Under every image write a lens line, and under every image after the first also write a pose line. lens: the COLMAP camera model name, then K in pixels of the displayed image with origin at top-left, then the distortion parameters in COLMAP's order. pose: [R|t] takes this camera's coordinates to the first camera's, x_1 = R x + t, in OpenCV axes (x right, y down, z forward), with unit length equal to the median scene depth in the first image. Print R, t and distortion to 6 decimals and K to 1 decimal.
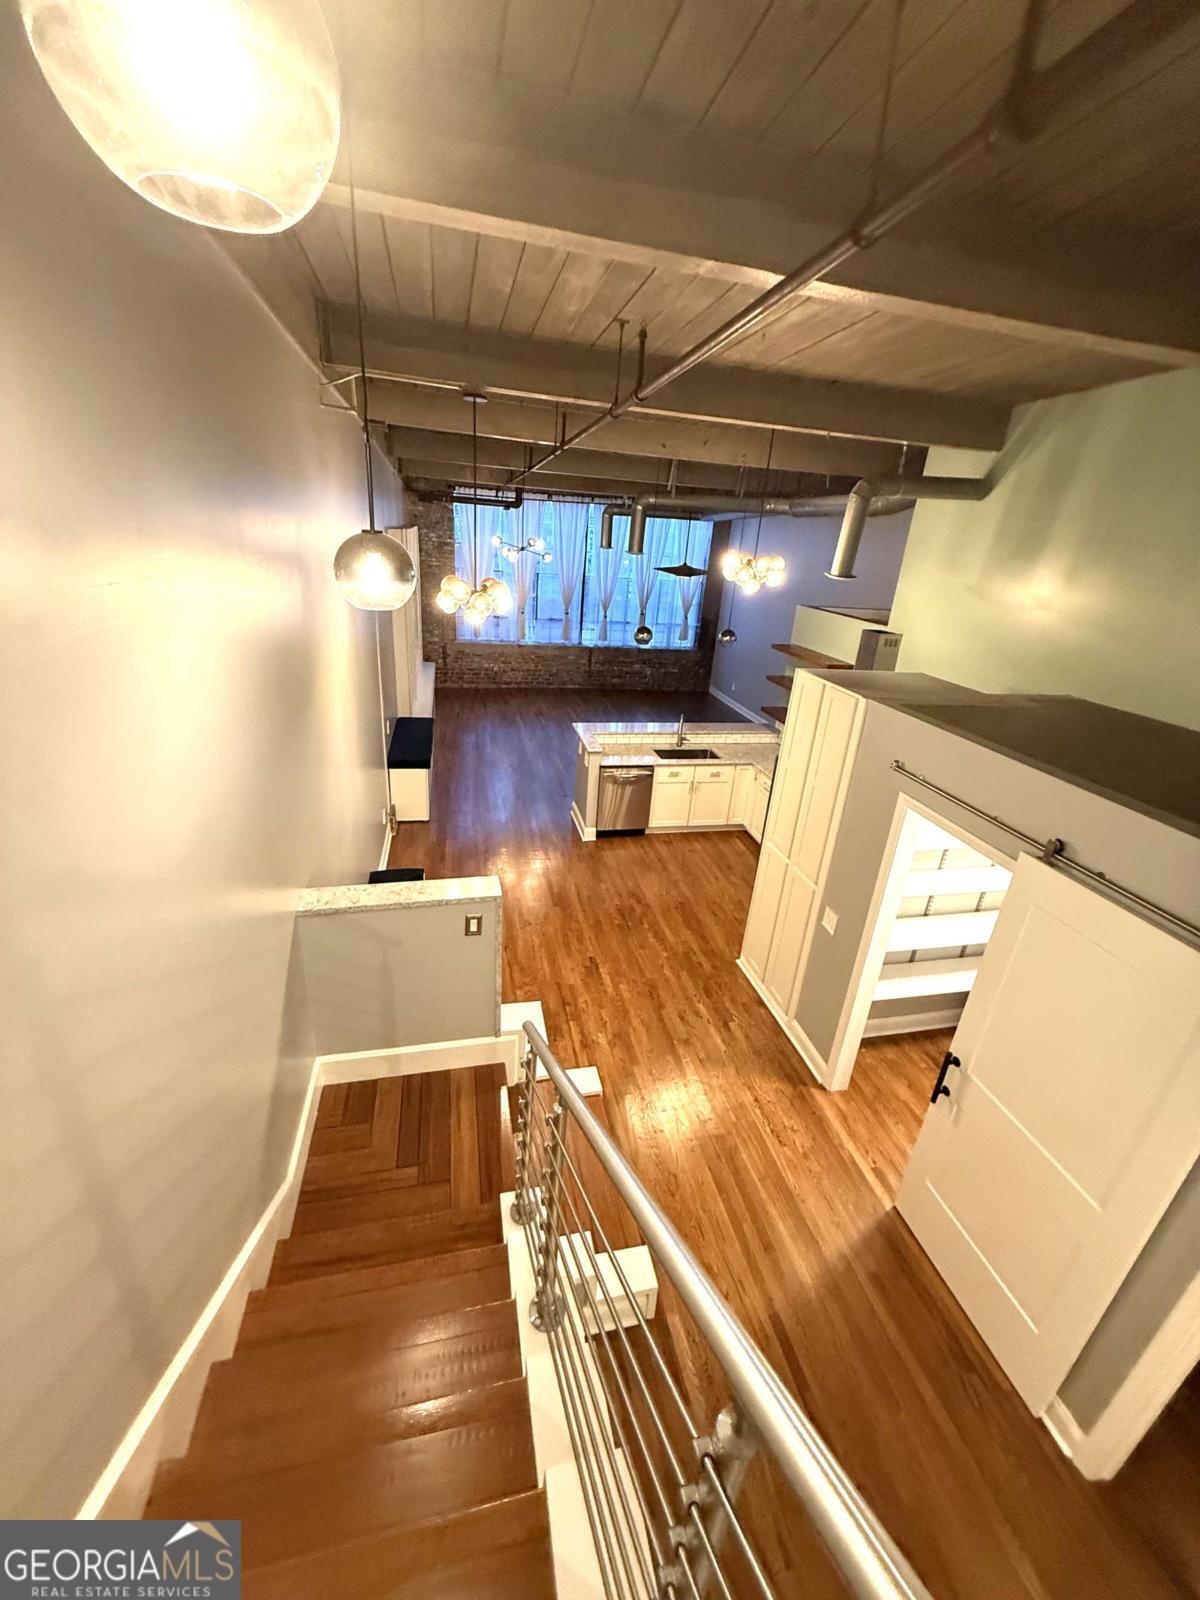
lens RADIAL K [[639.5, 0, 601.6], [0, 639.5, 800.6], [0, 0, 1]] dist [-0.002175, -0.000211]
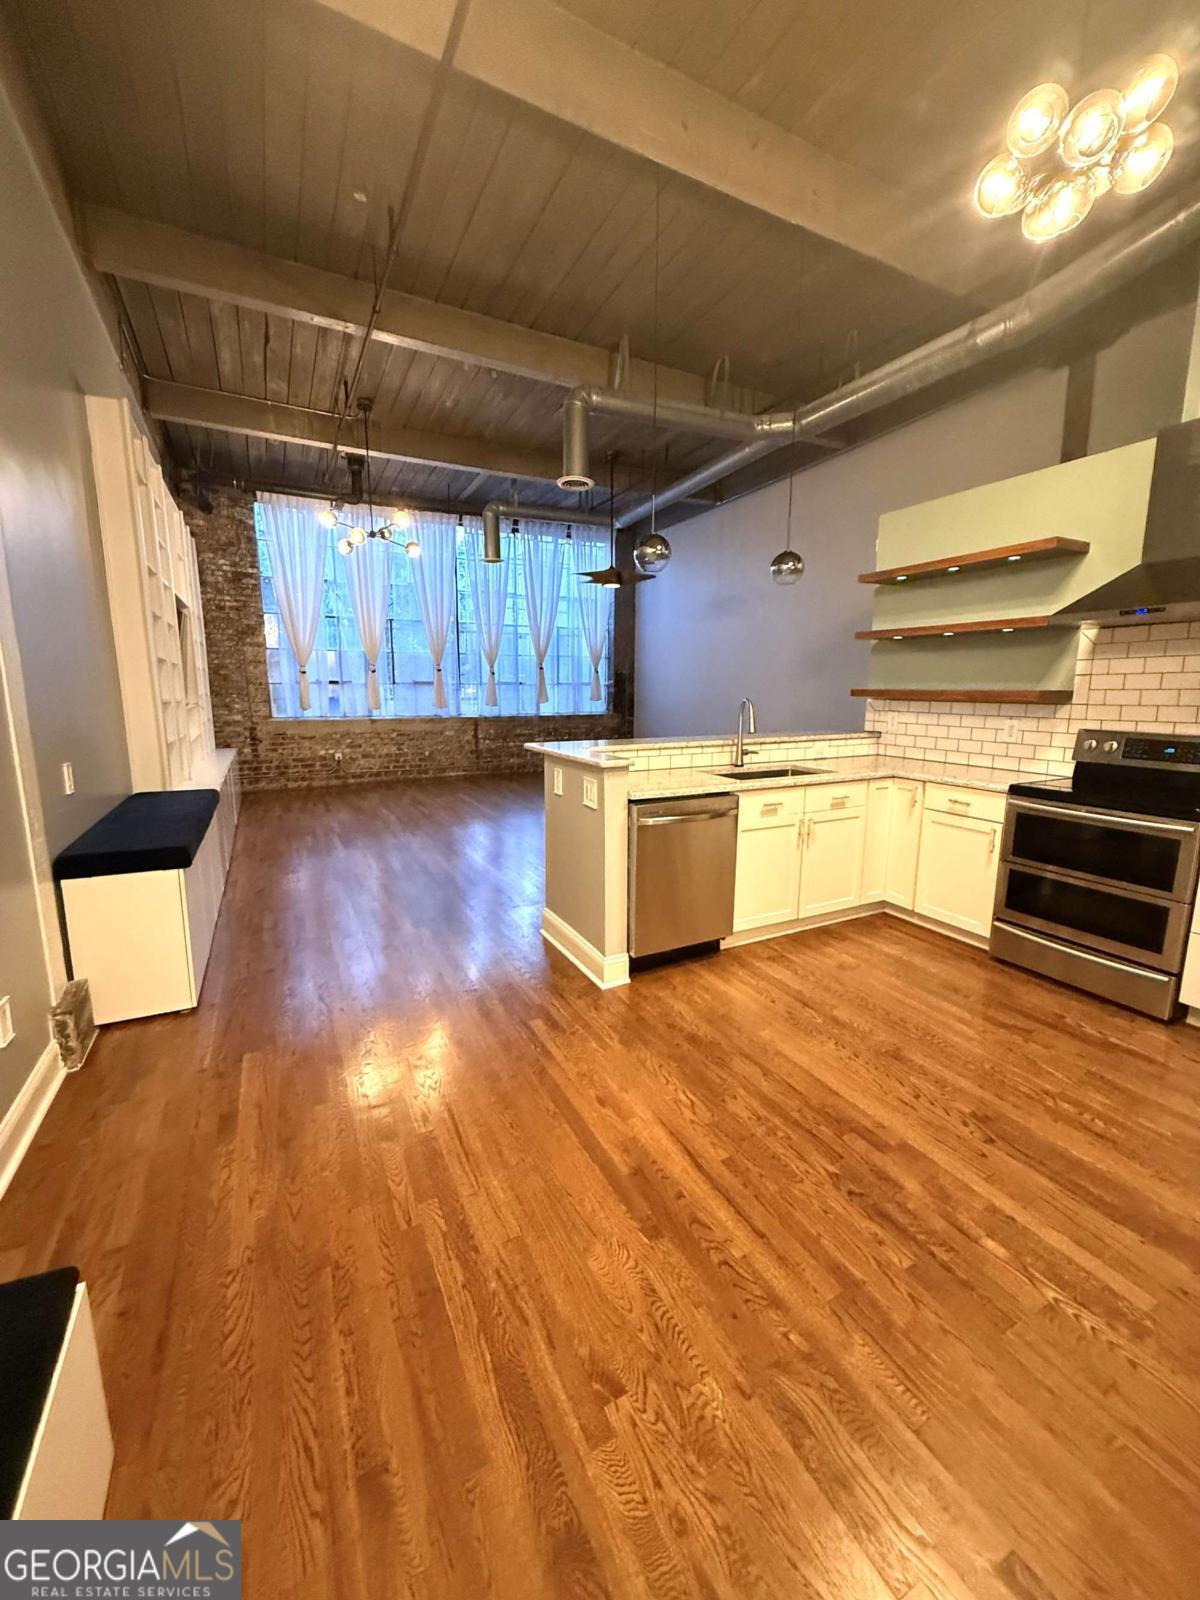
lens RADIAL K [[639.5, 0, 602.9], [0, 639.5, 796.3], [0, 0, 1]] dist [-0.002175, -0.000211]
pose [[0.964518, -0.108425, 0.240725, -0.068387], [0.158194, 0.967321, -0.198152, 0.013814], [-0.211373, 0.229202, 0.950151, 0.334879]]
